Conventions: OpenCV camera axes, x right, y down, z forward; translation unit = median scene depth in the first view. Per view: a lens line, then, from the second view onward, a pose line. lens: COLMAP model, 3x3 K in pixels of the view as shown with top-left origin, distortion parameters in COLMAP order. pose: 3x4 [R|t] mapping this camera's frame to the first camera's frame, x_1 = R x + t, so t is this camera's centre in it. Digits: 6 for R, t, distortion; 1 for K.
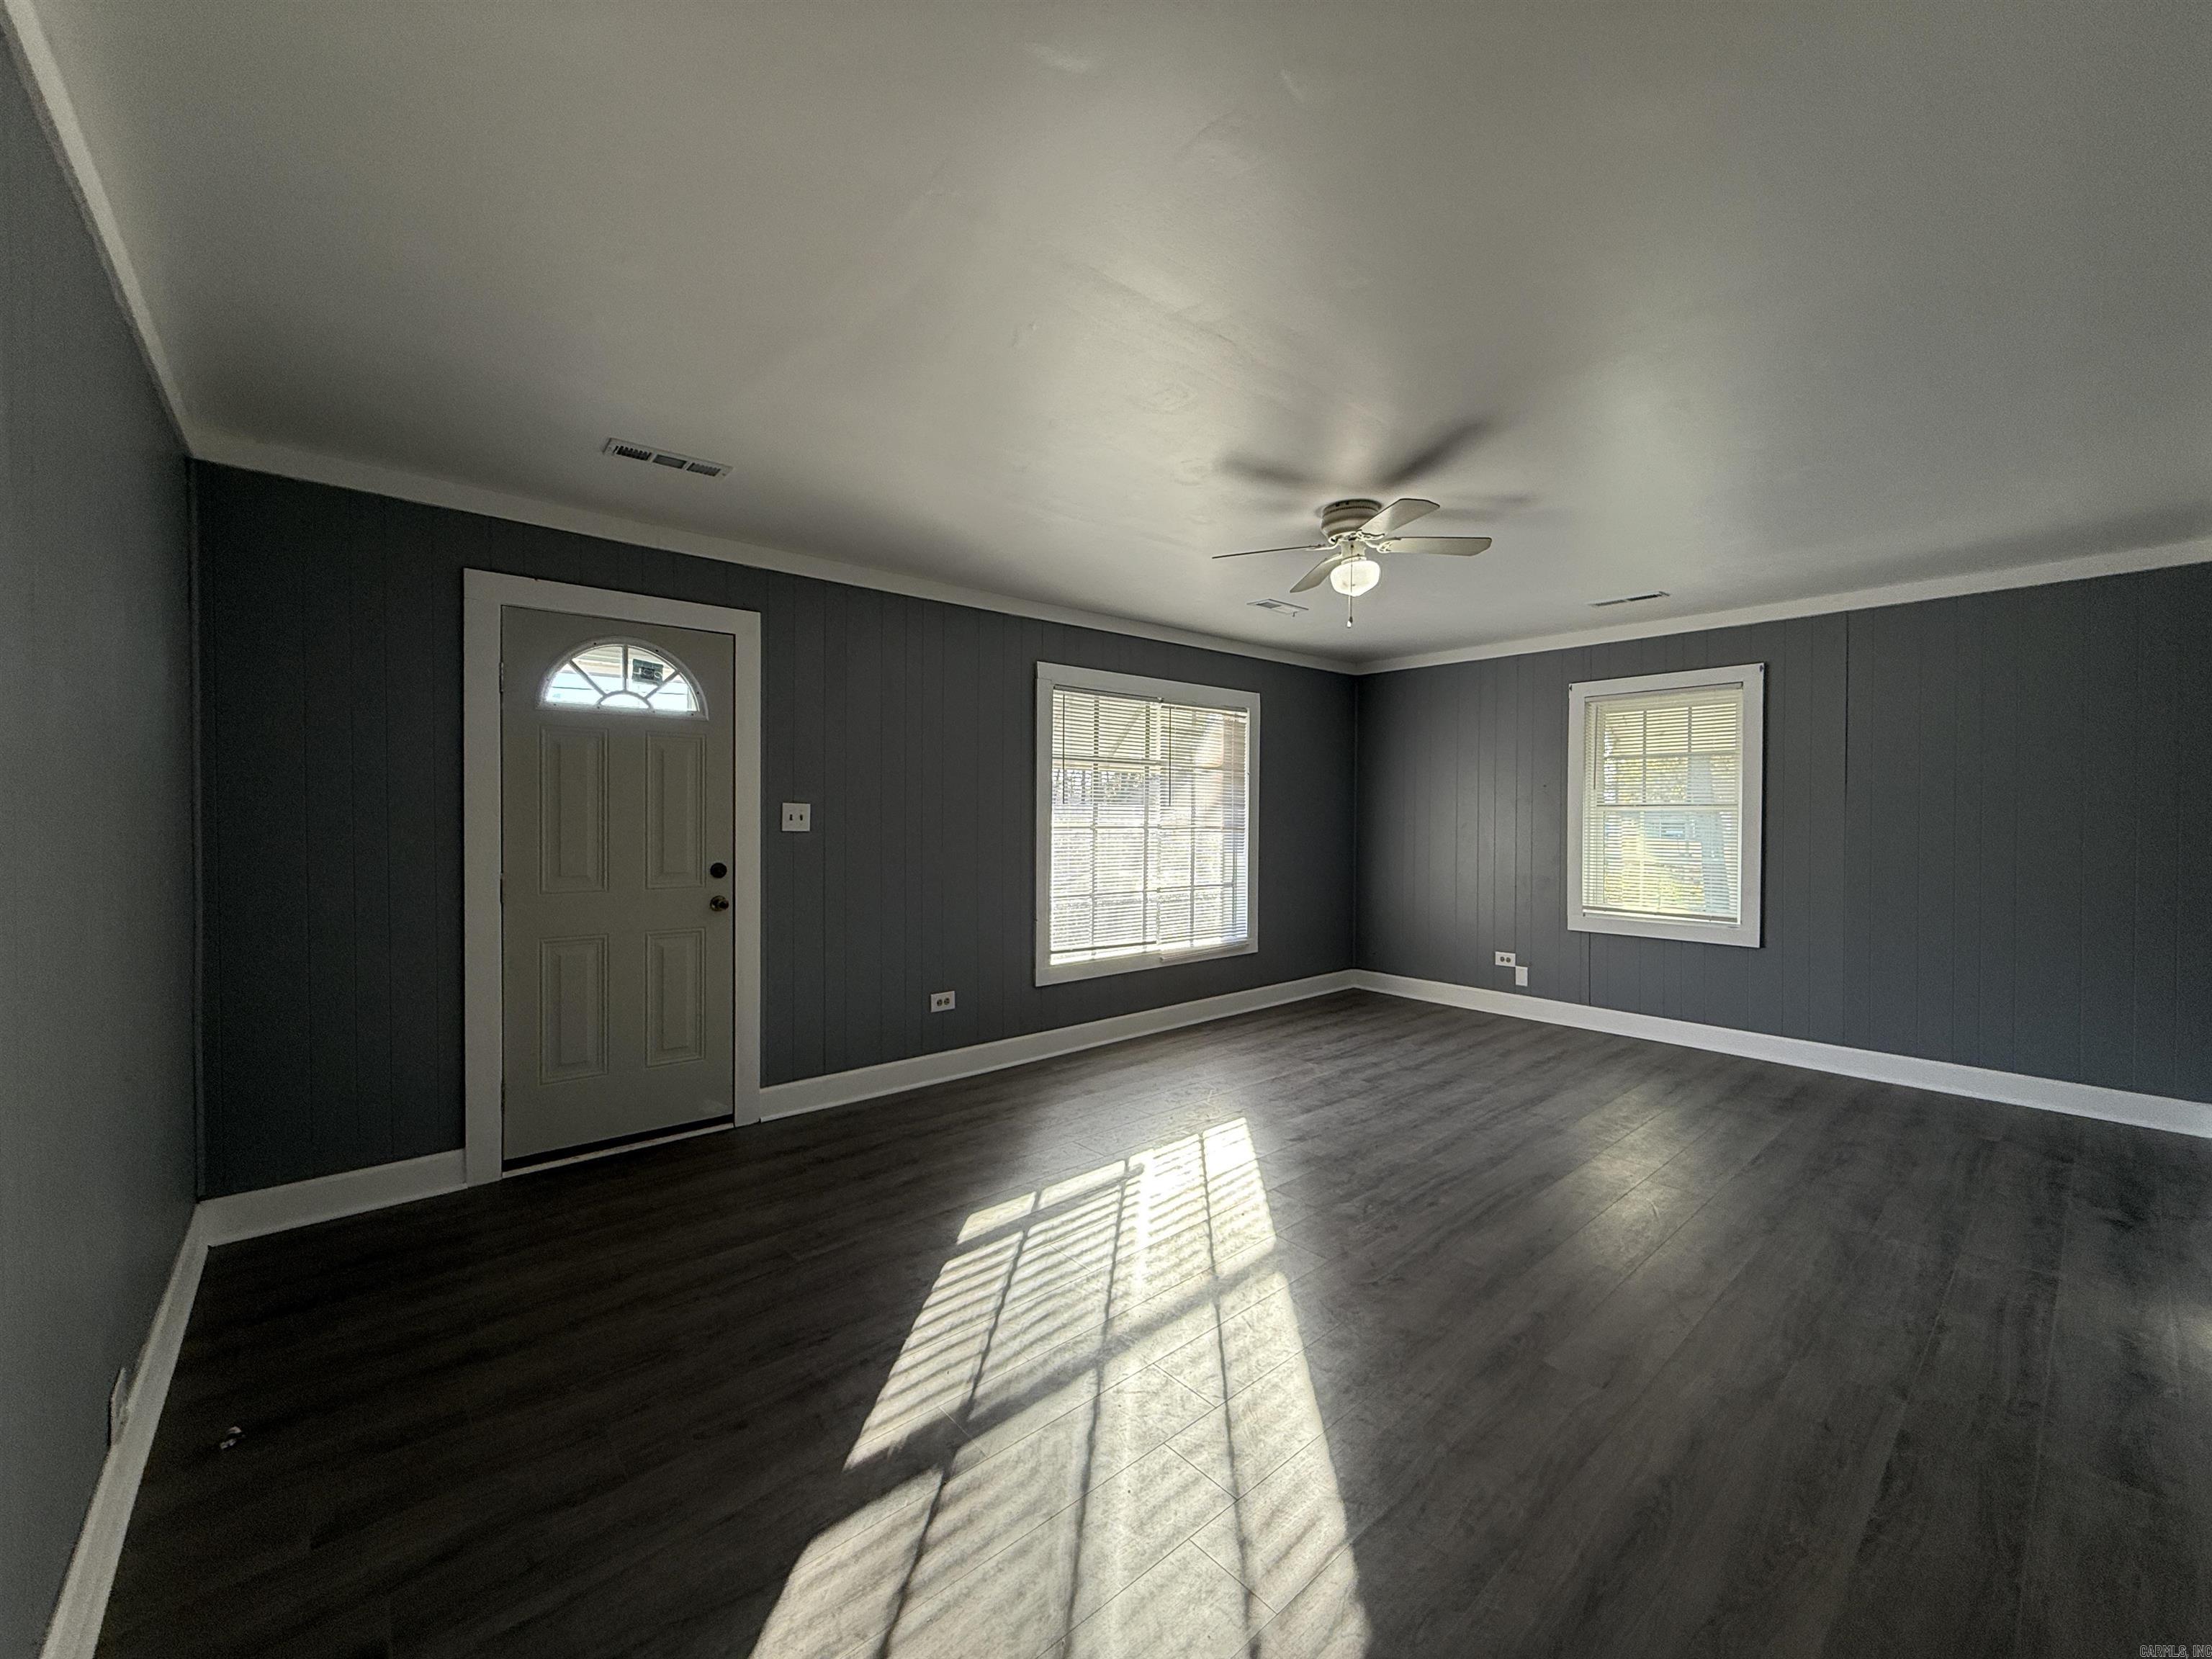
lens RADIAL K [[878.2, 0, 1110.8], [0, 878.2, 821.9], [0, 0, 1]] dist [0.031558, 0.000354]
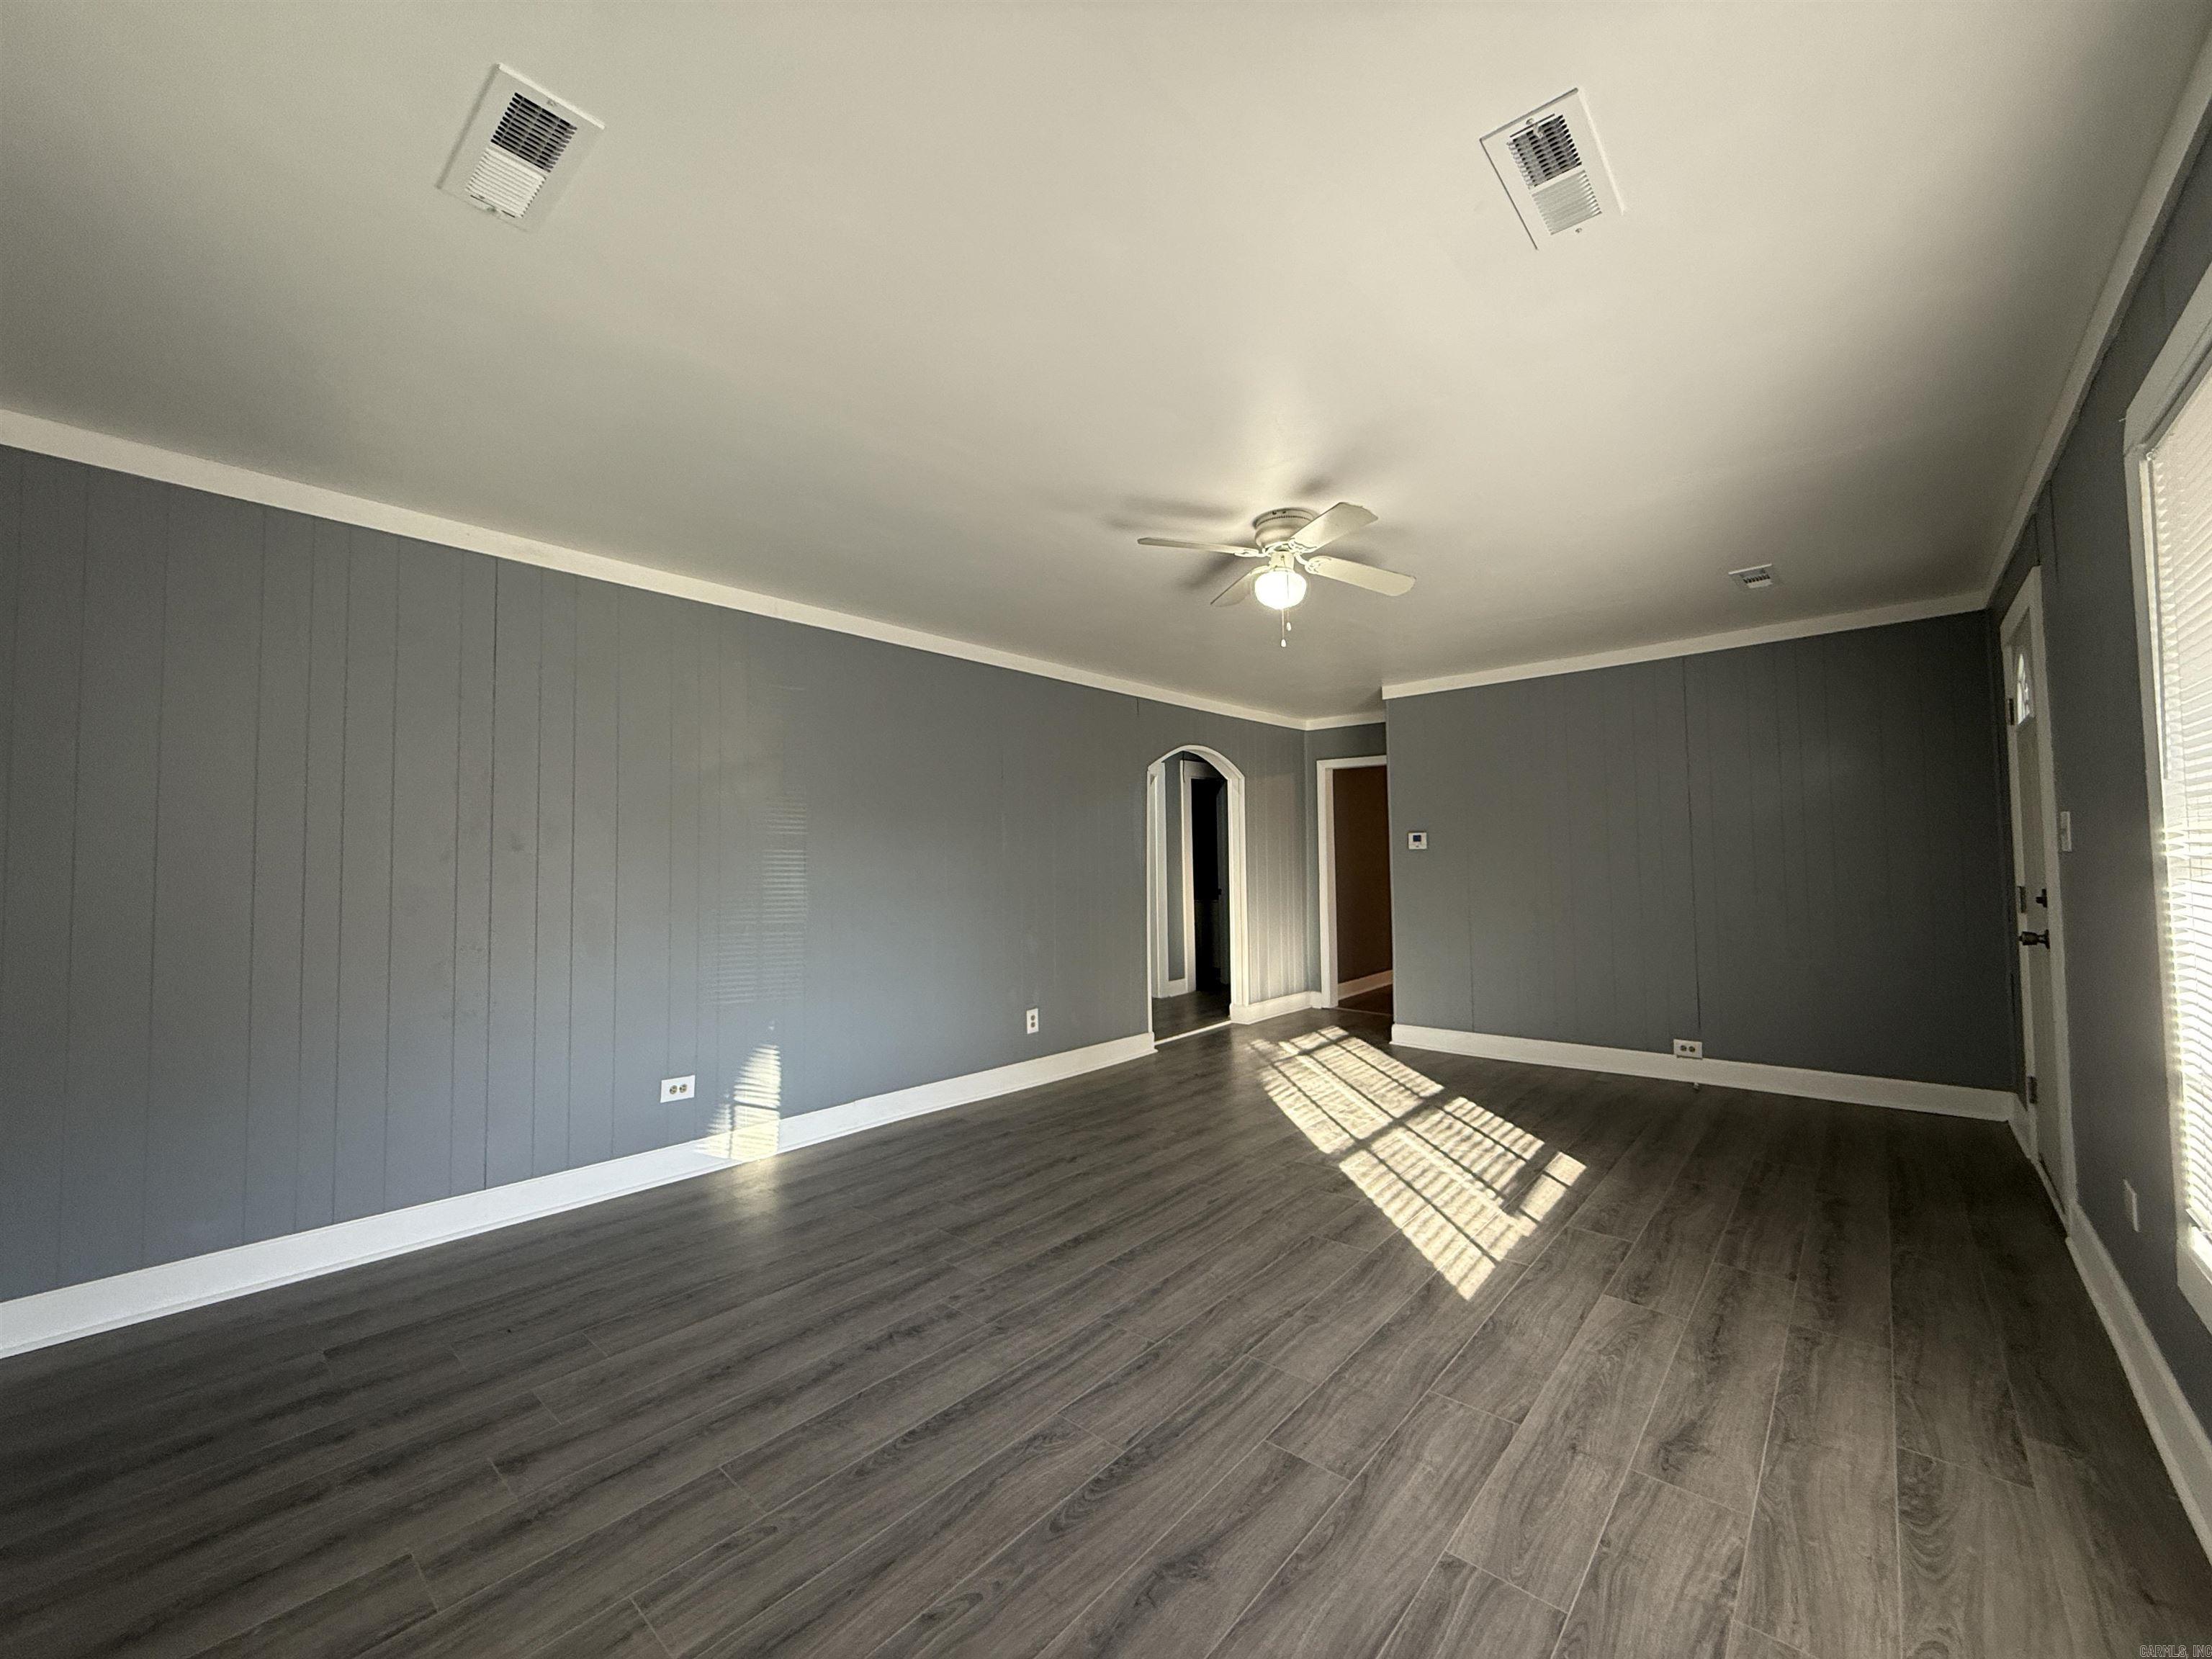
lens RADIAL K [[878.2, 0, 1101.7], [0, 878.2, 826.0], [0, 0, 1]] dist [0.031558, 0.000354]
pose [[-0.992326, -0.003983, -0.123586, 0.583620], [-0.000398, 0.999579, -0.029019, 0.007650], [0.123649, -0.028747, -0.991910, 1.898579]]
